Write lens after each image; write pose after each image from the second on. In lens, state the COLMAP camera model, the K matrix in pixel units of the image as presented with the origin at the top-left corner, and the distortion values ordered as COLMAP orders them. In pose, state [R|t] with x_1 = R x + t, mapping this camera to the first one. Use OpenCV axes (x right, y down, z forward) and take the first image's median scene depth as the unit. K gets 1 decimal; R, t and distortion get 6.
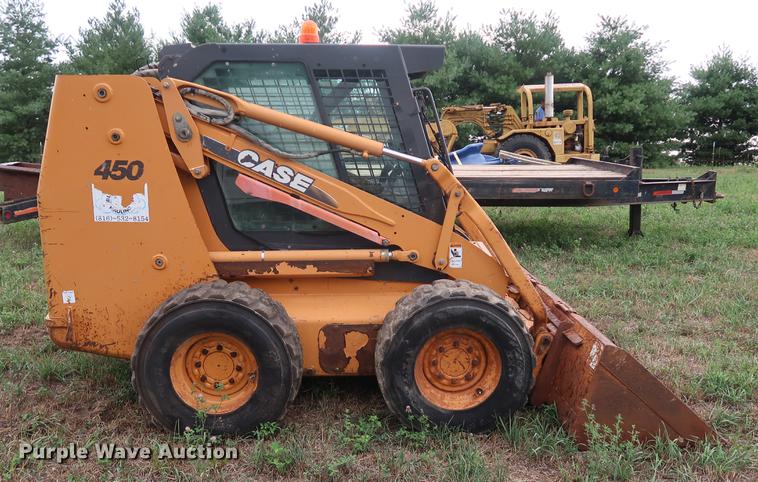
lens RADIAL K [[658.4, 0, 378.4], [0, 658.4, 261.1], [0, 0, 1]] dist [-0.010328, -0.015521]
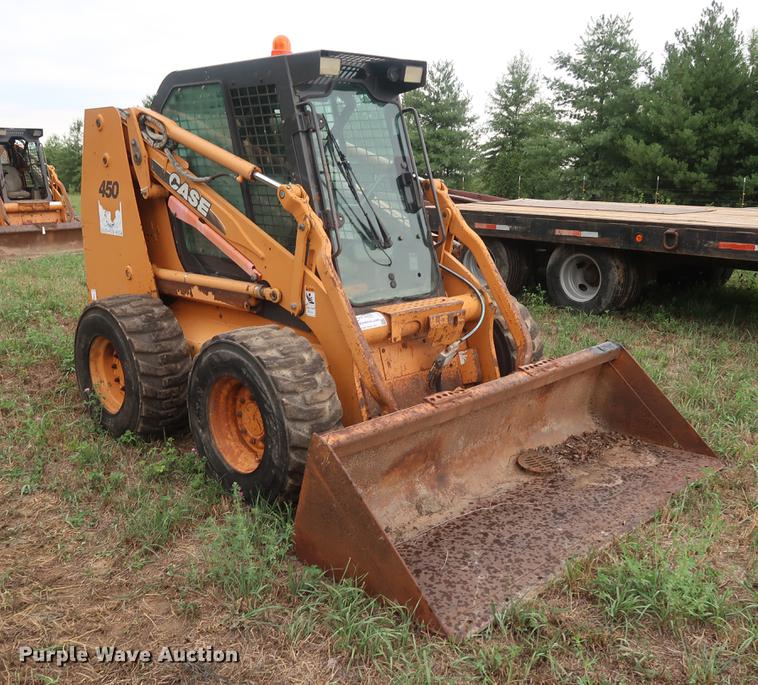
lens RADIAL K [[800.9, 0, 378.7], [0, 800.9, 332.0], [0, 0, 1]] dist [-0.004513, -0.024393]
pose [[0.671104, 0.149899, -0.726051, 0.952033], [-0.143033, 0.987125, 0.071591, -0.057062], [0.727434, 0.055804, 0.683904, 0.381382]]
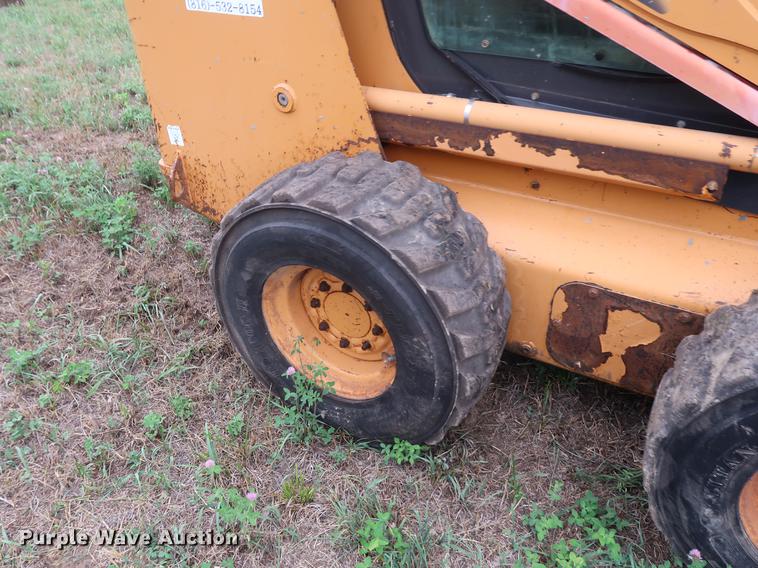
lens RADIAL K [[587.9, 0, 379.0], [0, 587.9, 284.0], [0, 0, 1]] dist [-0.022574, 0.002136]
pose [[0.842583, 0.283374, -0.457988, -0.004021], [-0.082347, 0.908171, 0.410420, -0.063799], [0.532234, -0.308099, 0.788544, 0.612016]]
